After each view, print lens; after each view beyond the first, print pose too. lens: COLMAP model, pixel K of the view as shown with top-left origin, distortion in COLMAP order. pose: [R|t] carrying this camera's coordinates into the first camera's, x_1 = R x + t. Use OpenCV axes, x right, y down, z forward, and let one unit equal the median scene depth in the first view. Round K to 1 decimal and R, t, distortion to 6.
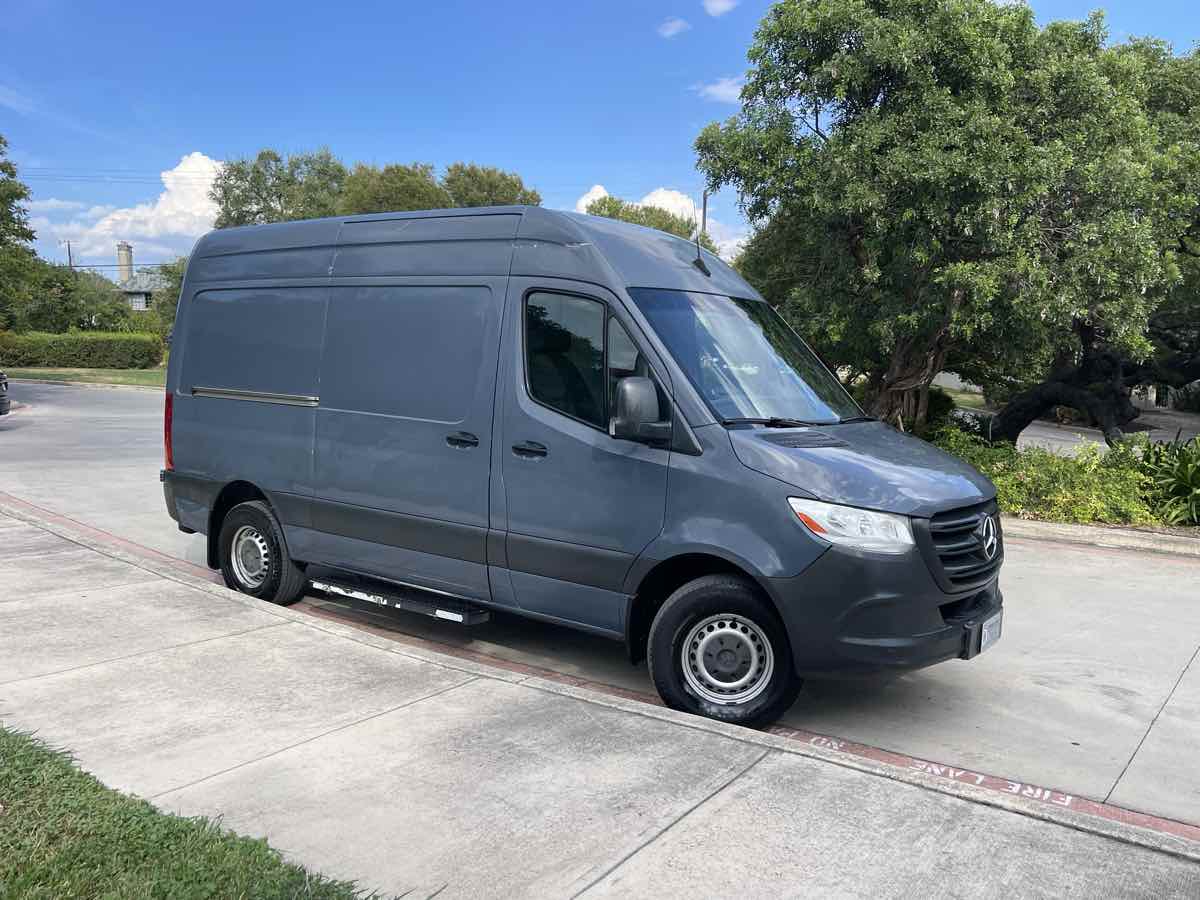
lens RADIAL K [[967.8, 0, 609.7], [0, 967.8, 458.1], [0, 0, 1]] dist [0.046012, -0.045332]
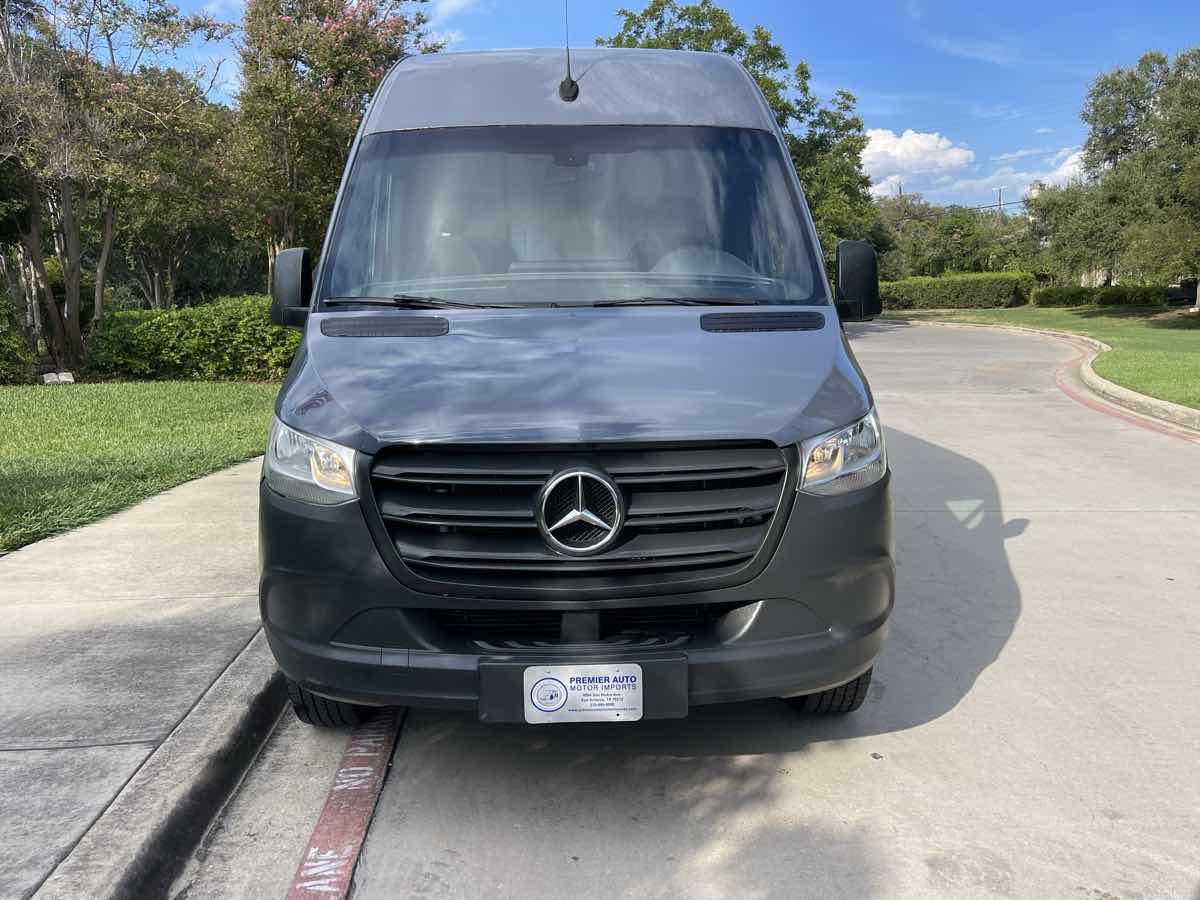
lens RADIAL K [[967.8, 0, 596.3], [0, 967.8, 455.8], [0, 0, 1]] dist [0.046012, -0.045332]
pose [[0.626088, 0.086929, -0.774891, 0.737105], [-0.042285, 0.996089, 0.077578, 0.009813], [0.778605, -0.015805, 0.627316, 0.630134]]
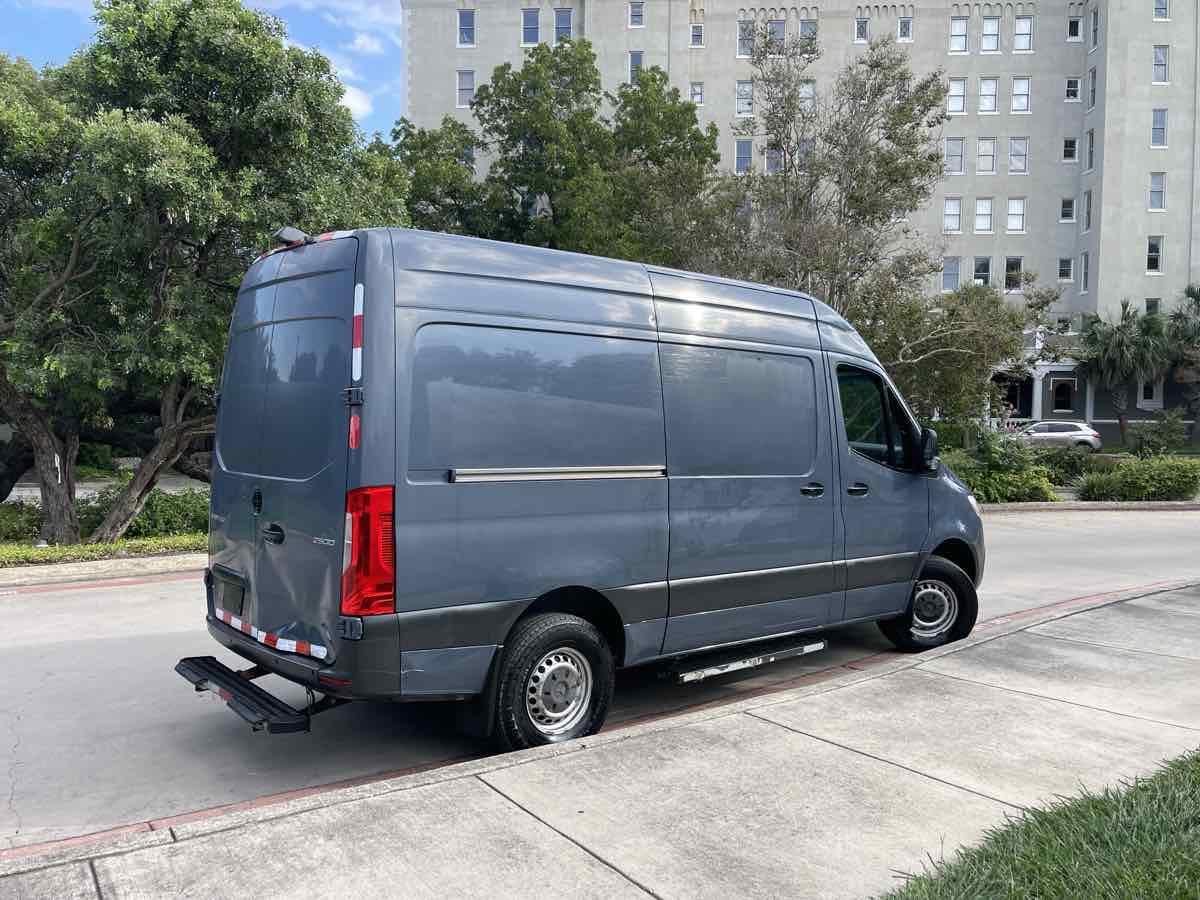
lens RADIAL K [[967.8, 0, 600.6], [0, 967.8, 449.3], [0, 0, 1]] dist [0.046012, -0.045332]
pose [[0.262052, -0.047355, 0.963891, -1.334110], [0.100008, 0.994750, 0.021681, -0.117622], [-0.959858, 0.090715, 0.265412, 0.944689]]
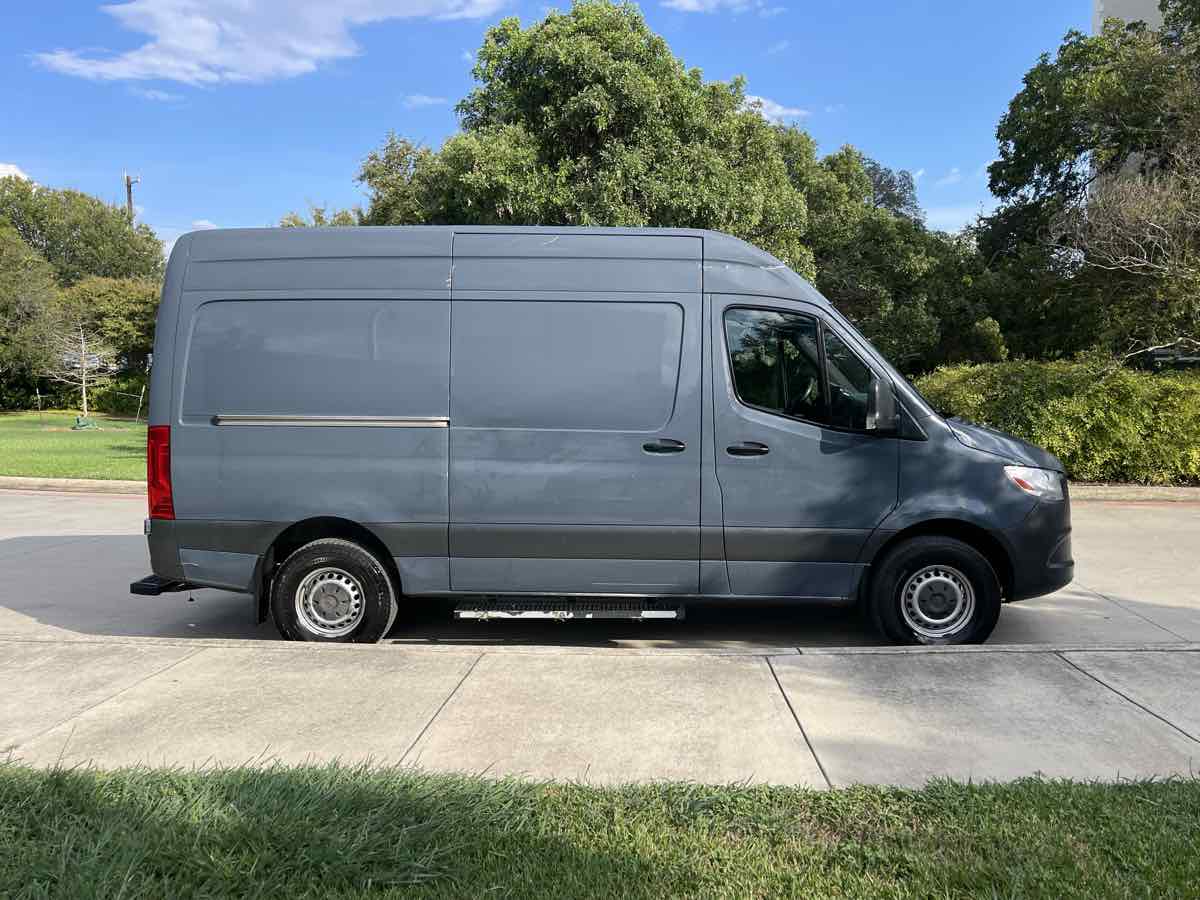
lens RADIAL K [[967.8, 0, 570.6], [0, 967.8, 464.4], [0, 0, 1]] dist [0.046012, -0.045332]
pose [[0.835336, -0.085311, 0.543081, -0.826496], [0.082012, 0.996169, 0.030338, -0.041101], [-0.543588, 0.019197, 0.839132, 0.168858]]
